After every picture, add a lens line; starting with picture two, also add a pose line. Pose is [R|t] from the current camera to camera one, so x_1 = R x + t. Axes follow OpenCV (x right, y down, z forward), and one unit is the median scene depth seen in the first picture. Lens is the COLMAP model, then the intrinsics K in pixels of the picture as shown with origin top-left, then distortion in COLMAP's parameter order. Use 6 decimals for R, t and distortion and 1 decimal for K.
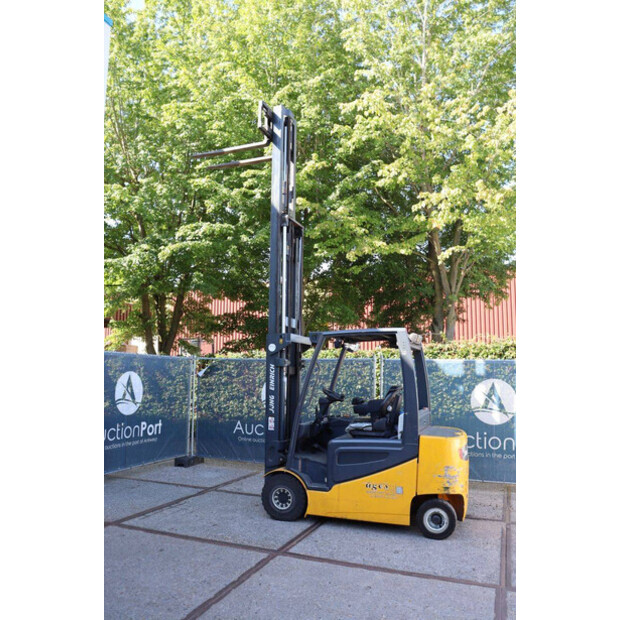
lens RADIAL K [[507.7, 0, 316.1], [0, 507.7, 325.2], [0, 0, 1]] dist [-0.179009, 0.153523]
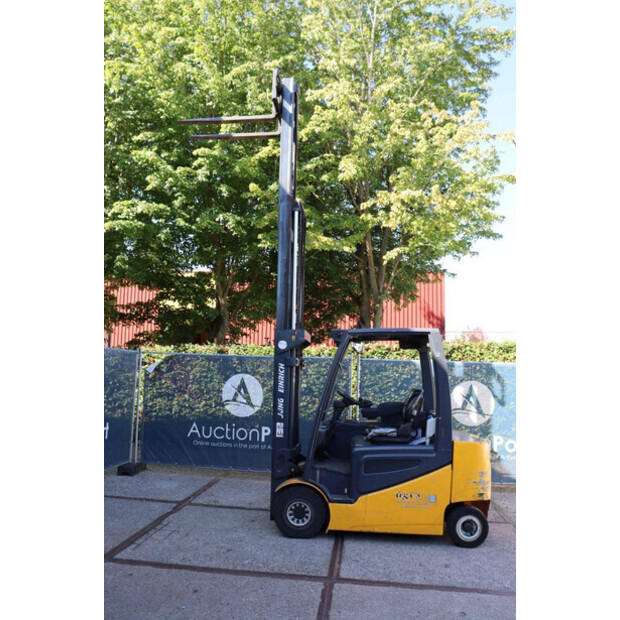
lens RADIAL K [[507.7, 0, 312.8], [0, 507.7, 307.2], [0, 0, 1]] dist [-0.179009, 0.153523]
pose [[0.966684, 0.048289, 0.251377, -0.282162], [-0.041912, 0.998651, -0.030663, 0.003284], [-0.252519, 0.019105, 0.967403, 0.124714]]
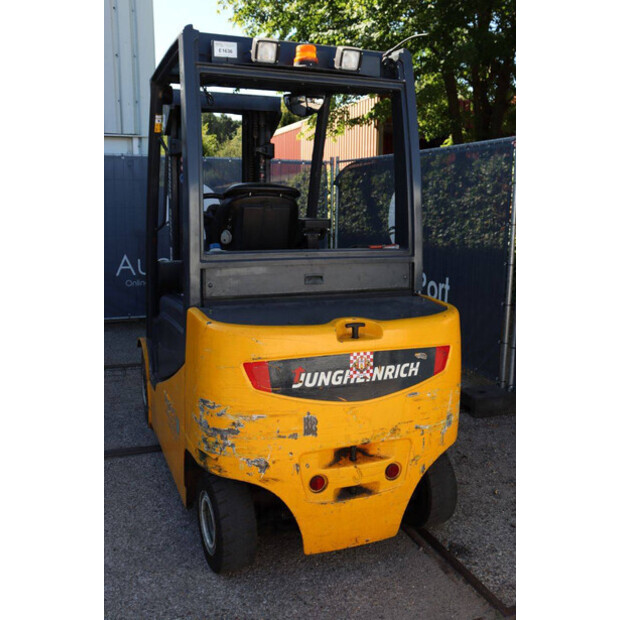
lens RADIAL K [[624.9, 0, 318.7], [0, 624.9, 309.7], [0, 0, 1]] dist [-0.050150, 0.000000]
pose [[0.668947, 0.123289, -0.733014, 0.578611], [0.069722, 0.971393, 0.227011, 0.108342], [0.740033, -0.202966, 0.641215, 0.694271]]
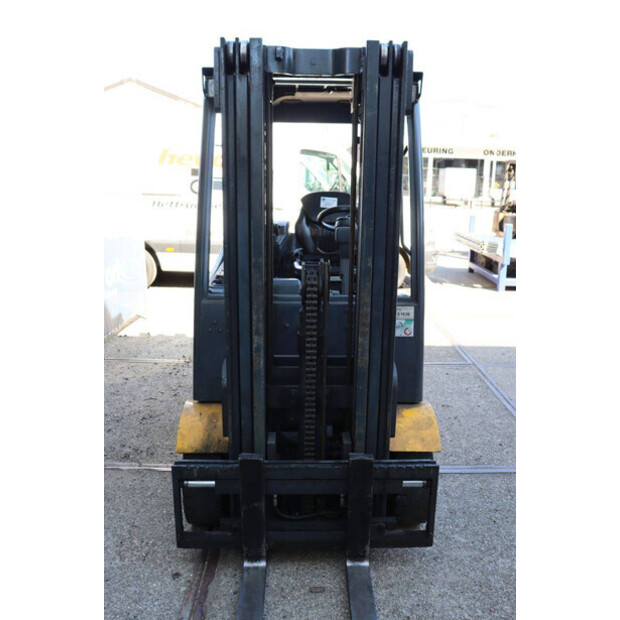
lens RADIAL K [[571.6, 0, 315.6], [0, 571.6, 309.9], [0, 0, 1]] dist [-0.069094, 0.000000]
pose [[-0.362005, -0.238897, 0.901044, -0.452431], [-0.111553, 0.970759, 0.212562, 0.113143], [-0.925477, -0.023566, -0.378070, 1.266899]]
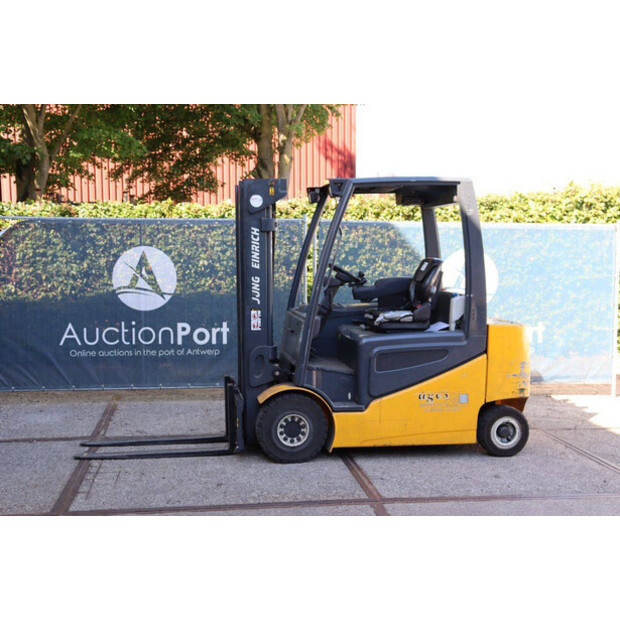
lens RADIAL K [[795.5, 0, 309.9], [0, 795.5, 314.3], [0, 0, 1]] dist [0.041638, 0.000000]
pose [[0.875294, -0.051200, 0.480874, -0.550742], [-0.038538, 0.983832, 0.174897, 0.006294], [-0.482054, -0.171618, 0.859169, 0.093197]]
